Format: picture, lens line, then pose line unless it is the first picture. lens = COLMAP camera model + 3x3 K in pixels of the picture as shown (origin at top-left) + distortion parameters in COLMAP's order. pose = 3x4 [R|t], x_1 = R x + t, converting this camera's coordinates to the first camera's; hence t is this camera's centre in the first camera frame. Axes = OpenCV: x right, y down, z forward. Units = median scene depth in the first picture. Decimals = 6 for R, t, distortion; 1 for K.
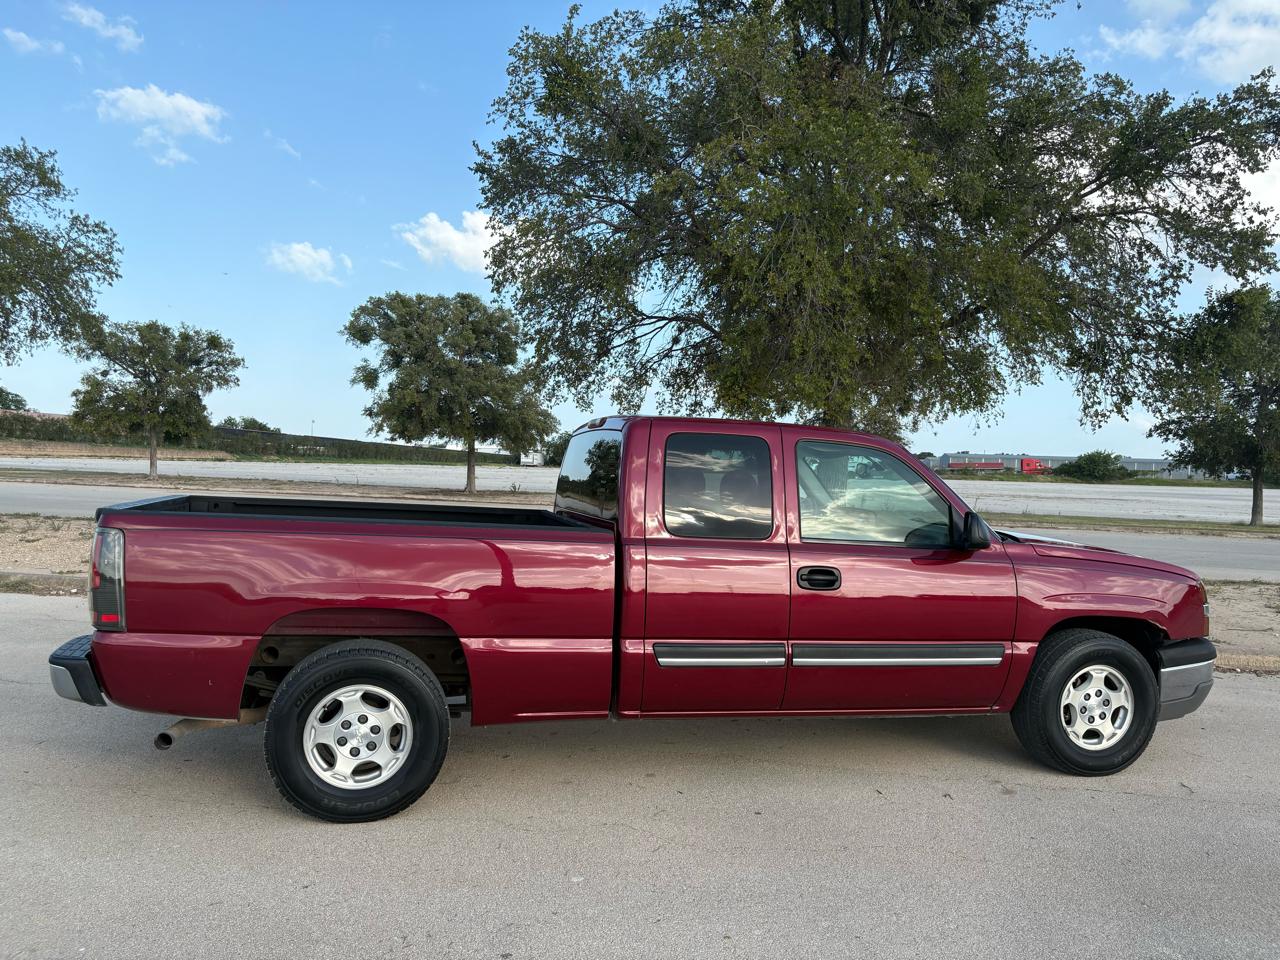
lens RADIAL K [[968.0, 0, 646.7], [0, 968.0, 499.8], [0, 0, 1]] dist [0.032703, -0.026937]
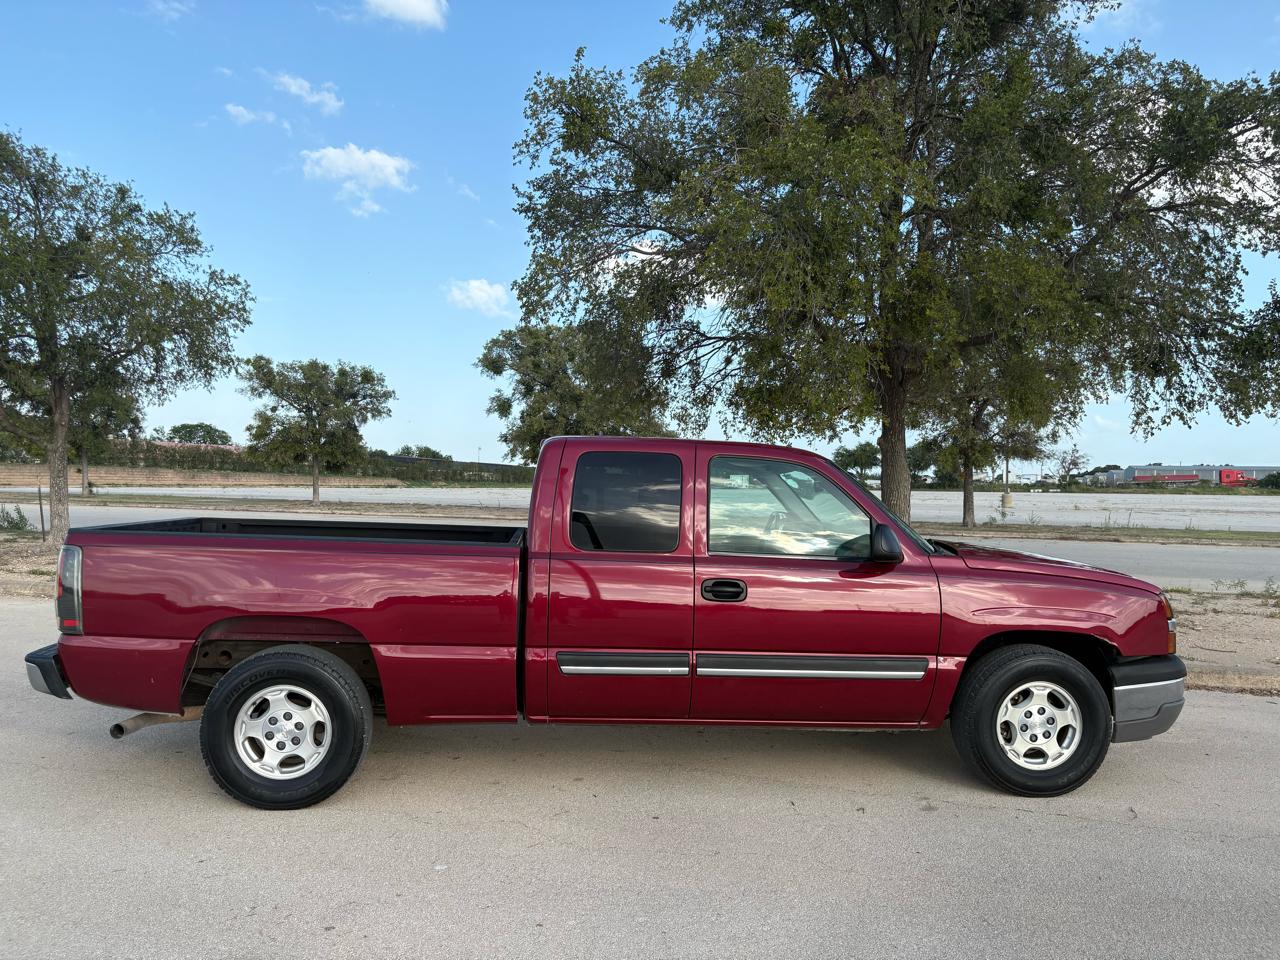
lens RADIAL K [[968.0, 0, 643.9], [0, 968.0, 493.8], [0, 0, 1]] dist [0.032703, -0.026937]
pose [[0.984401, -0.016539, -0.175159, 0.249037], [0.011762, 0.999531, -0.028278, 0.006284], [0.175545, 0.025777, 0.984134, -0.024134]]
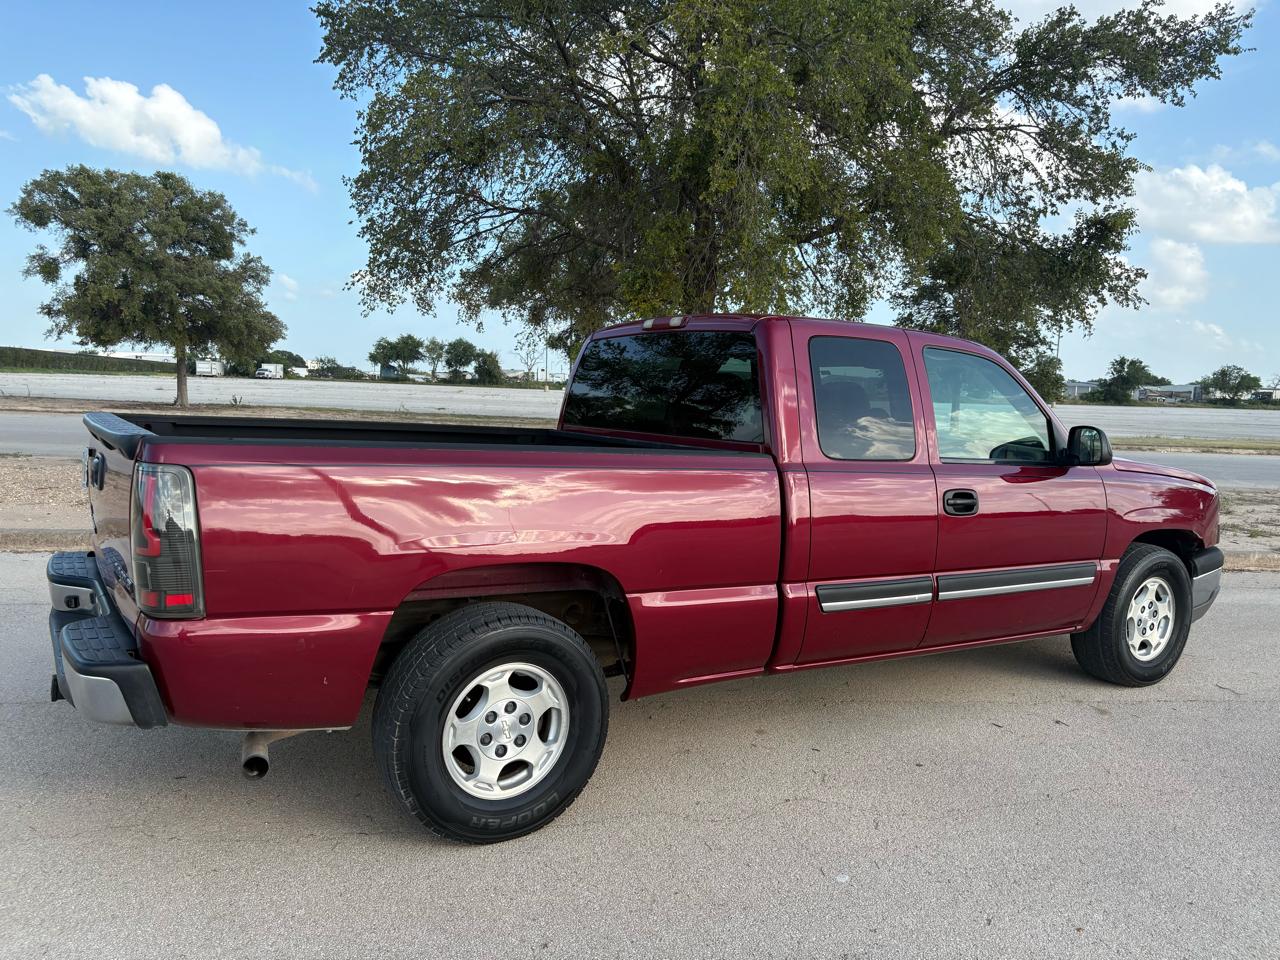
lens RADIAL K [[968.0, 0, 645.8], [0, 968.0, 493.2], [0, 0, 1]] dist [0.032703, -0.026937]
pose [[0.953527, -0.030663, 0.299742, -0.334756], [0.005703, 0.996467, 0.083794, -0.004282], [-0.301253, -0.078190, 0.950333, 0.207590]]
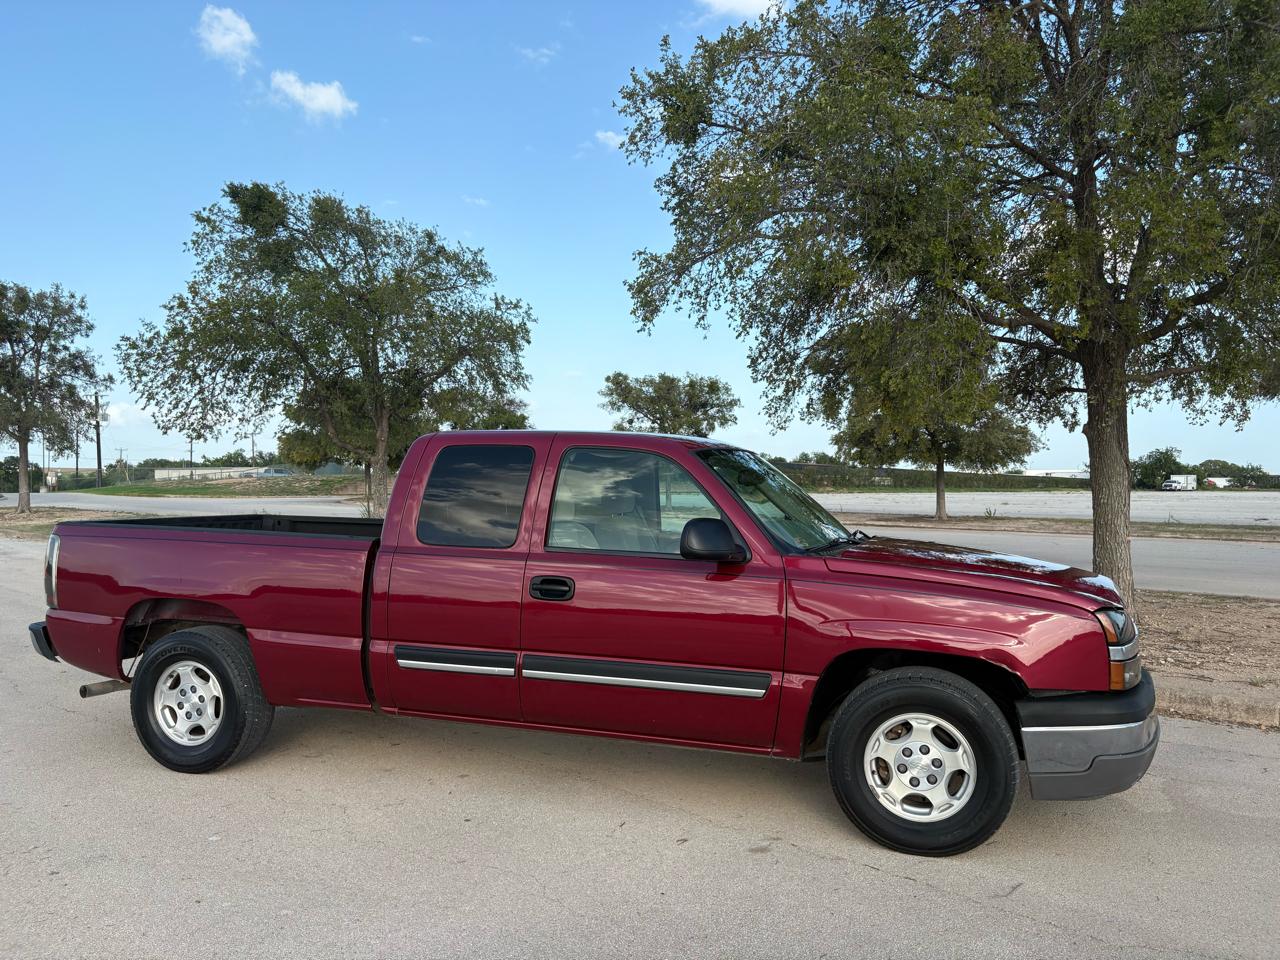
lens RADIAL K [[968.0, 0, 647.2], [0, 968.0, 495.1], [0, 0, 1]] dist [0.032703, -0.026937]
pose [[0.837434, -0.024155, -0.546005, 0.711051], [0.005037, 0.999322, -0.036485, 0.021141], [0.546515, 0.027803, 0.836987, 0.216665]]
